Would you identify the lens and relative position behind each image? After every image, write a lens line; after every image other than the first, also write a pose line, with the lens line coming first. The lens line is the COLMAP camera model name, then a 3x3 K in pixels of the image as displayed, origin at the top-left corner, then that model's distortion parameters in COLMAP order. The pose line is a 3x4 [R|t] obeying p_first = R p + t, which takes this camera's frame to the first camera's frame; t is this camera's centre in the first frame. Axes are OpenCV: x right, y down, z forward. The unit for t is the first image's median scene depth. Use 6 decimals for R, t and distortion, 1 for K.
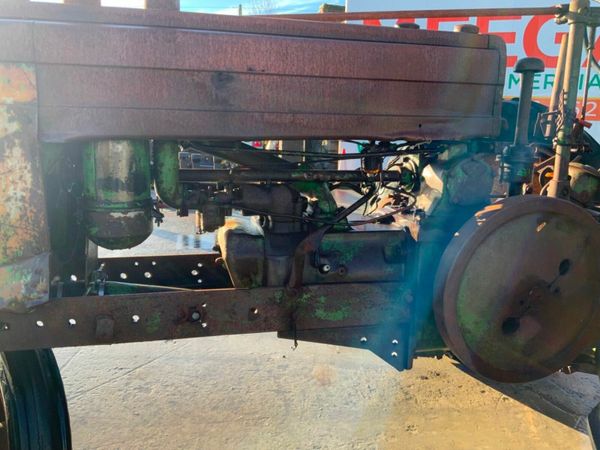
lens RADIAL K [[500.1, 0, 302.8], [0, 500.1, 225.6], [0, 0, 1]] dist [0.056173, -0.115670]
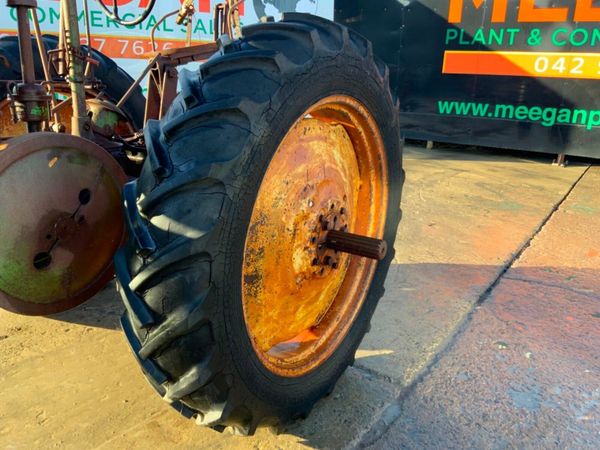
lens RADIAL K [[500.1, 0, 299.0], [0, 500.1, 226.7], [0, 0, 1]] dist [0.056173, -0.115670]
pose [[0.730587, -0.202731, 0.652030, 0.113371], [0.126217, 0.978548, 0.162829, 0.022993], [-0.671053, -0.036664, 0.740502, -0.103157]]
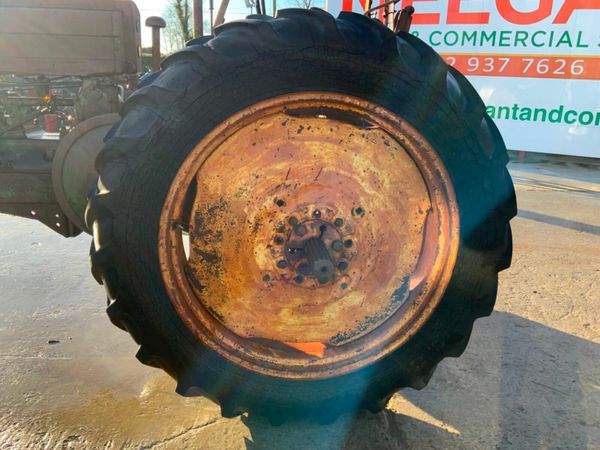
lens RADIAL K [[500.1, 0, 297.8], [0, 500.1, 226.4], [0, 0, 1]] dist [0.056173, -0.115670]
pose [[0.992305, 0.038852, -0.117560, 0.997200], [-0.030100, 0.996704, 0.075328, 0.122078], [0.120099, -0.071210, 0.990205, -0.354214]]
